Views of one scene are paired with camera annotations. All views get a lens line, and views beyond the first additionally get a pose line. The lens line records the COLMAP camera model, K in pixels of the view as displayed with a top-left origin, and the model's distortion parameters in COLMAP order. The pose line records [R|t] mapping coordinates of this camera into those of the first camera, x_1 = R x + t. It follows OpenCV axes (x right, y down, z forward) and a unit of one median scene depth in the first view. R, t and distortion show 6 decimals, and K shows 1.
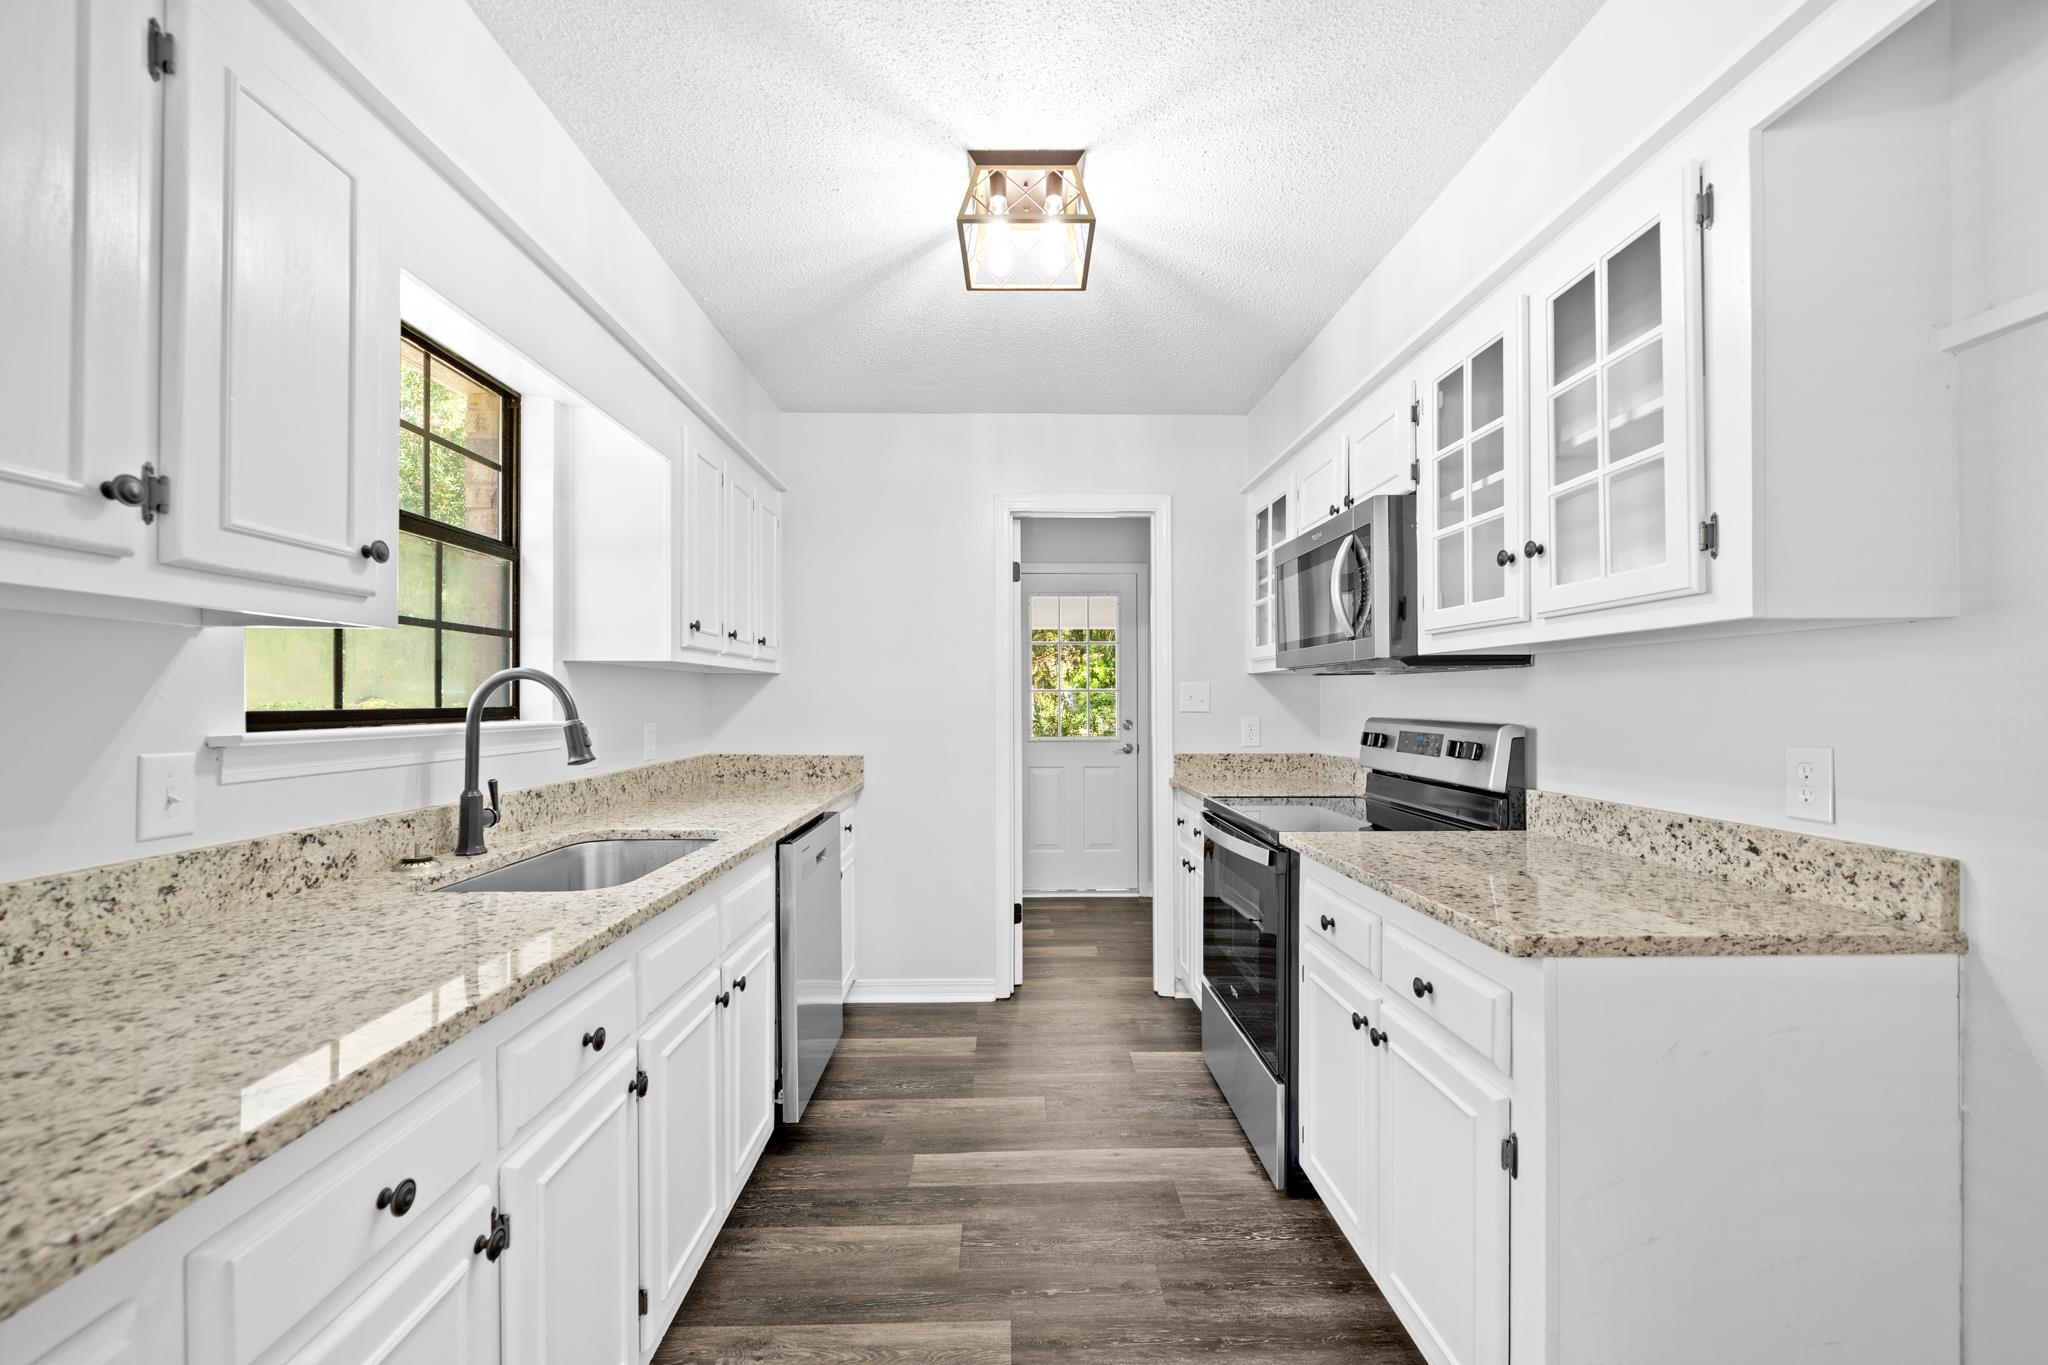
lens RADIAL K [[820.2, 0, 1036.4], [0, 820.2, 698.5], [0, 0, 1]] dist [-0.002230, 0.000159]
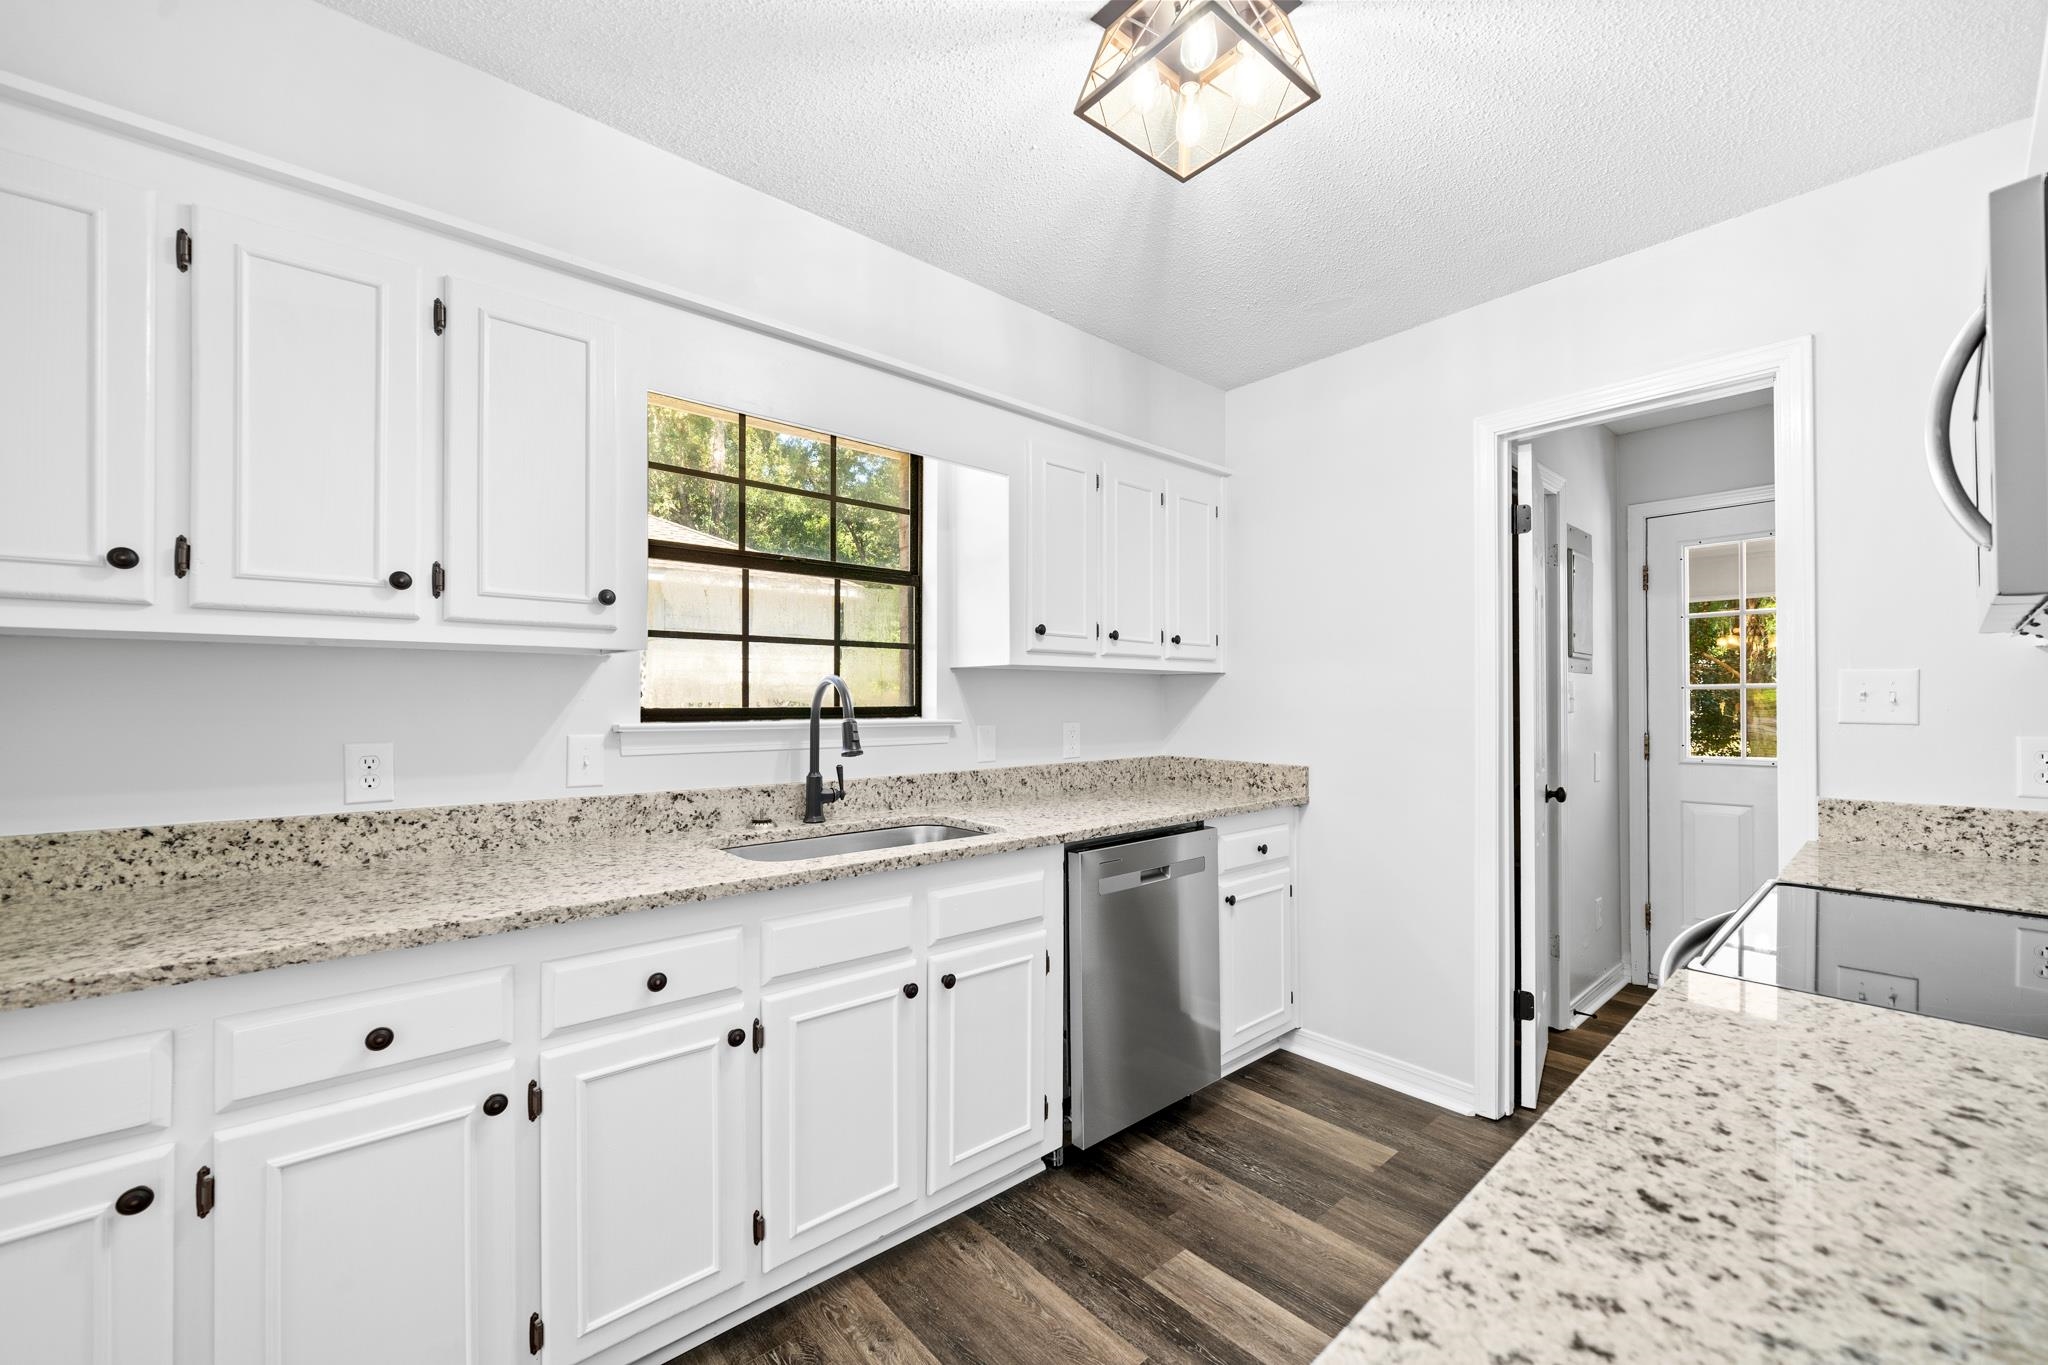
lens RADIAL K [[817.9, 0, 1007.2], [0, 817.9, 698.4], [0, 0, 1]] dist [-0.001835, -0.000305]
pose [[0.625371, -0.003025, -0.780322, 0.493405], [0.001944, 0.999995, -0.002318, 0.000239], [0.780325, -0.000068, 0.625374, 0.436546]]
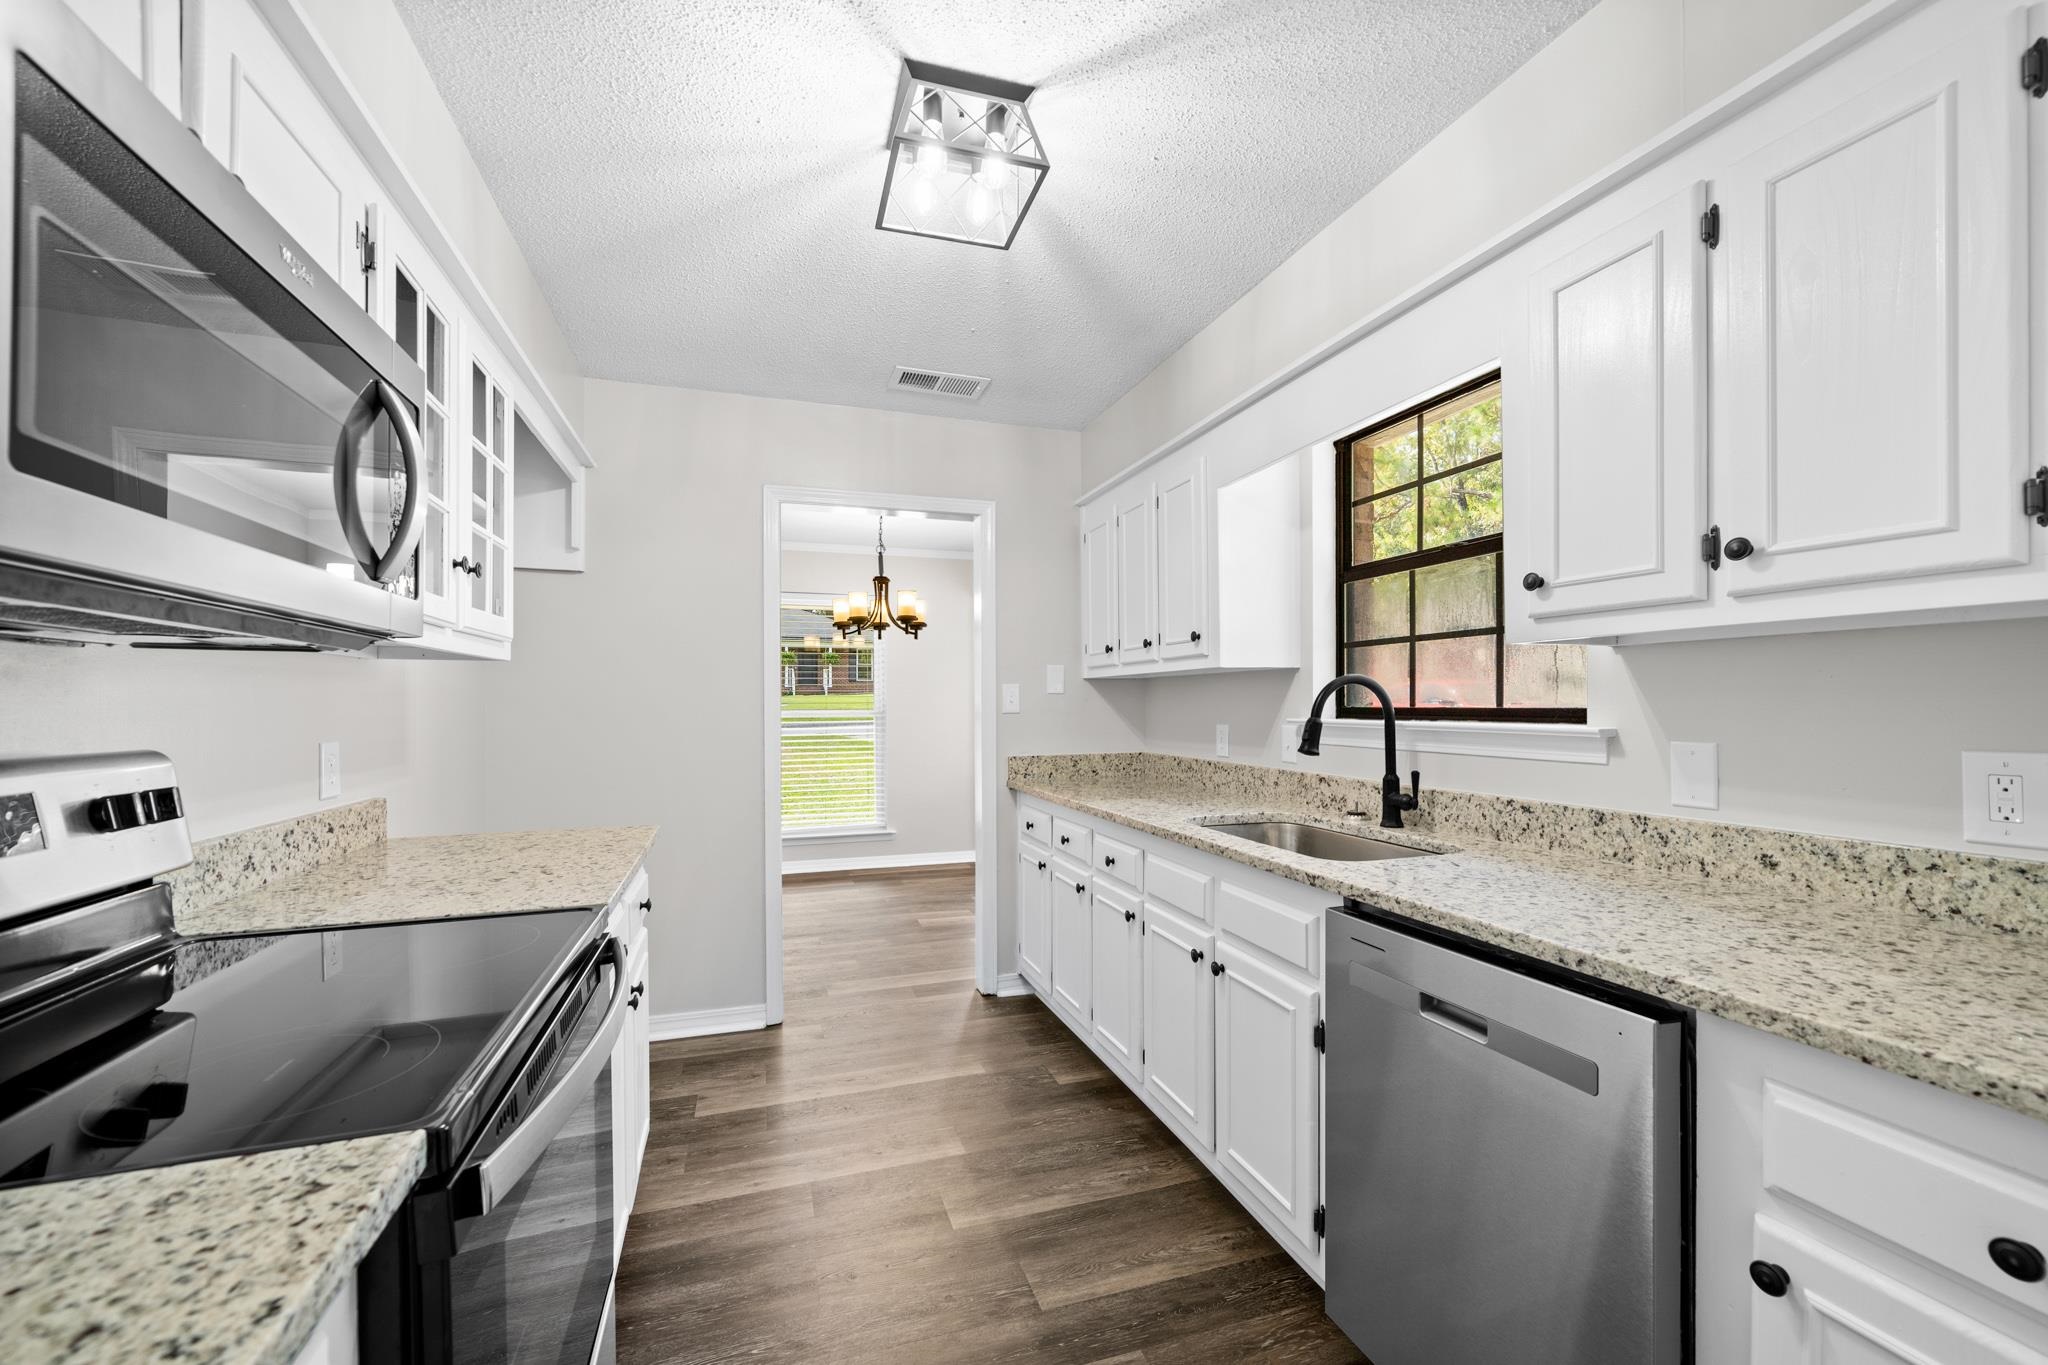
lens RADIAL K [[820.2, 0, 1036.4], [0, 820.2, 698.5], [0, 0, 1]] dist [-0.002230, 0.000159]
pose [[-0.956846, 0.003960, -0.290569, 0.179523], [0.006249, 0.999956, -0.006948, 0.002550], [0.290528, -0.008464, -0.956829, 2.024261]]
